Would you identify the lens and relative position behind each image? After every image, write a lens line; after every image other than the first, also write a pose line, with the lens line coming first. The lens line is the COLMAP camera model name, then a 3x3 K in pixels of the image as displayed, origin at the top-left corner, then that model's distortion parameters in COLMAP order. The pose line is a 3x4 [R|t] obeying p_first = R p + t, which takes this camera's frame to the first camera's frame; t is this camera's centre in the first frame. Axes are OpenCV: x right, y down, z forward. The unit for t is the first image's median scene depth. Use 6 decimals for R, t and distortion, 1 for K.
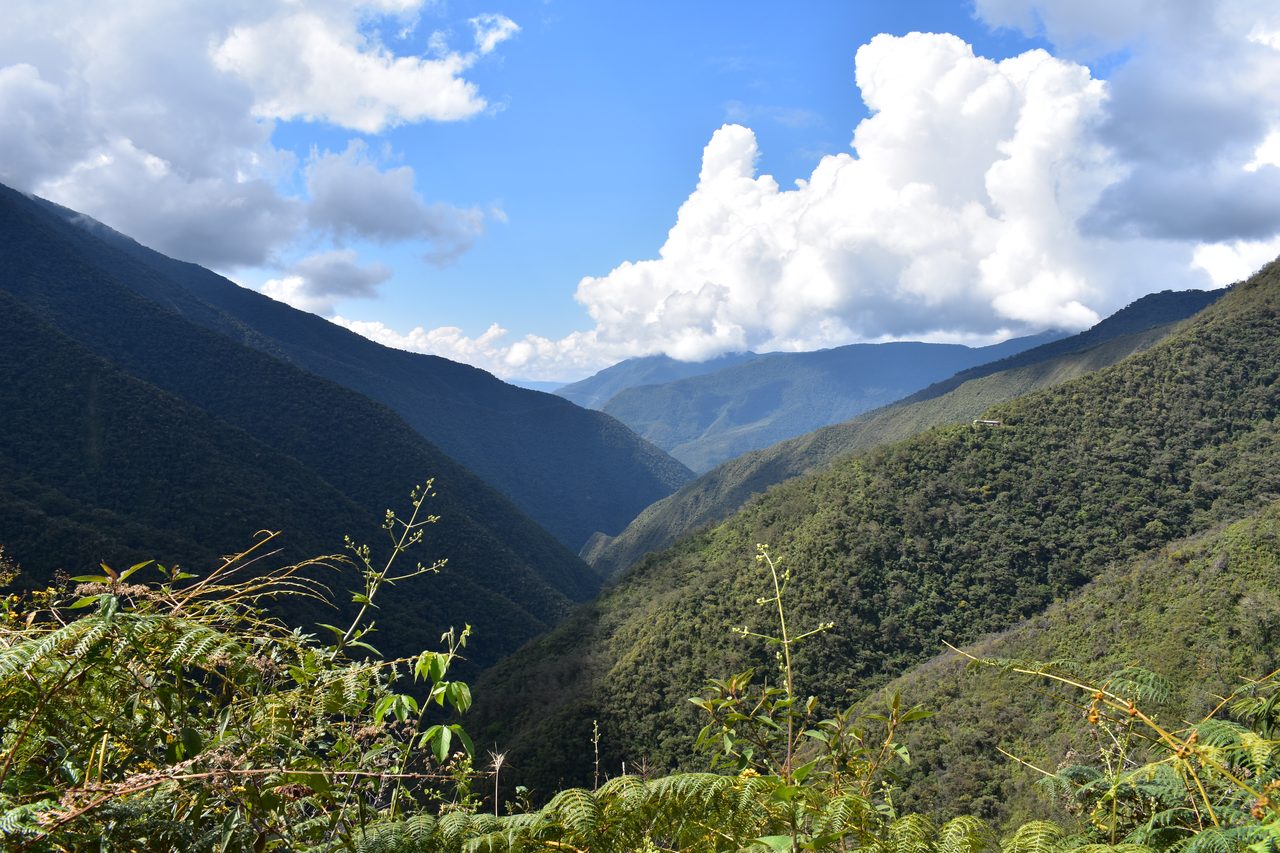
lens RADIAL K [[1101.3, 0, 650.2], [0, 1101.3, 427.3], [0, 0, 1]] dist [-0.089026, 0.016288]
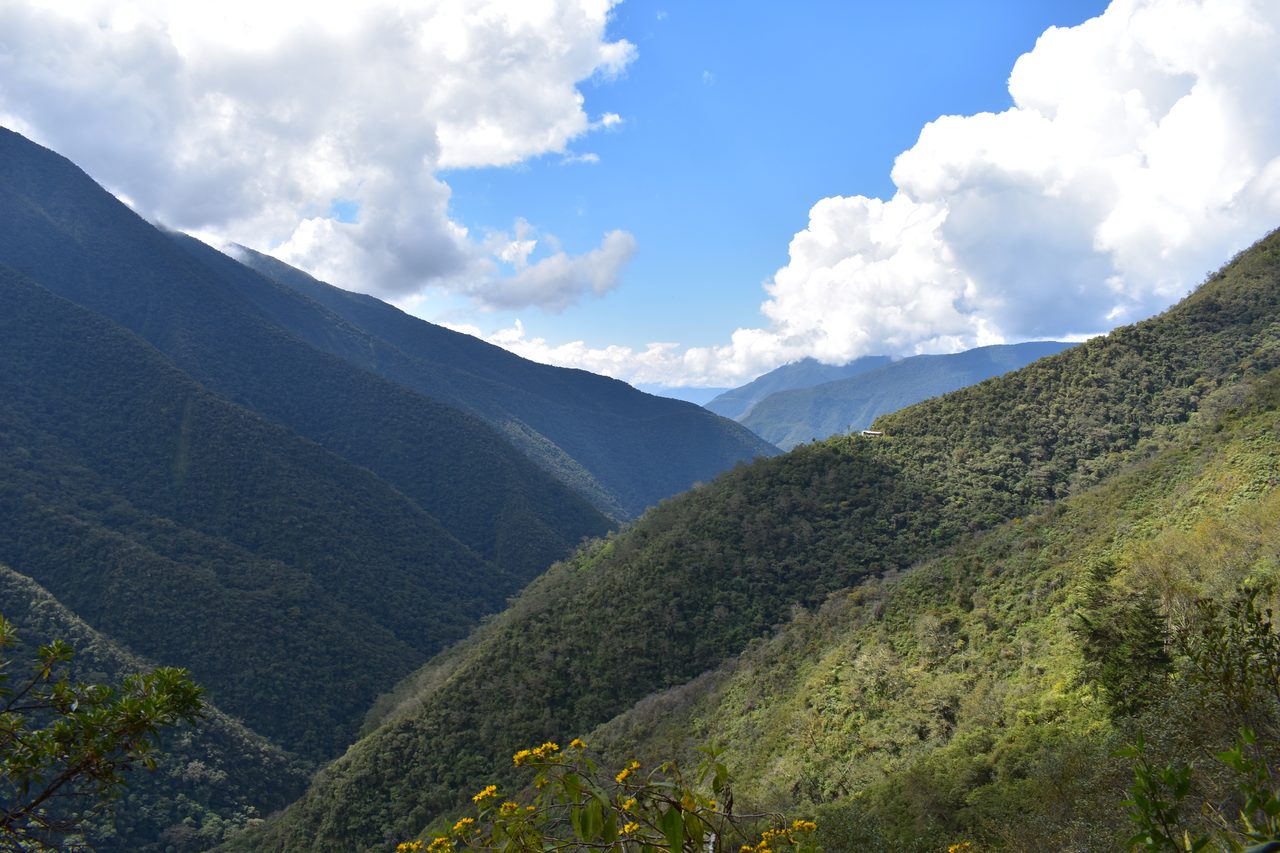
lens RADIAL K [[1004.7, 0, 642.3], [0, 1004.7, 431.1], [0, 0, 1]] dist [-0.093093, 0.013516]
pose [[0.984284, -0.019572, -0.175505, 0.271071], [0.019953, 0.999801, 0.000403, -0.010974], [0.175462, -0.003898, 0.984478, 0.101300]]
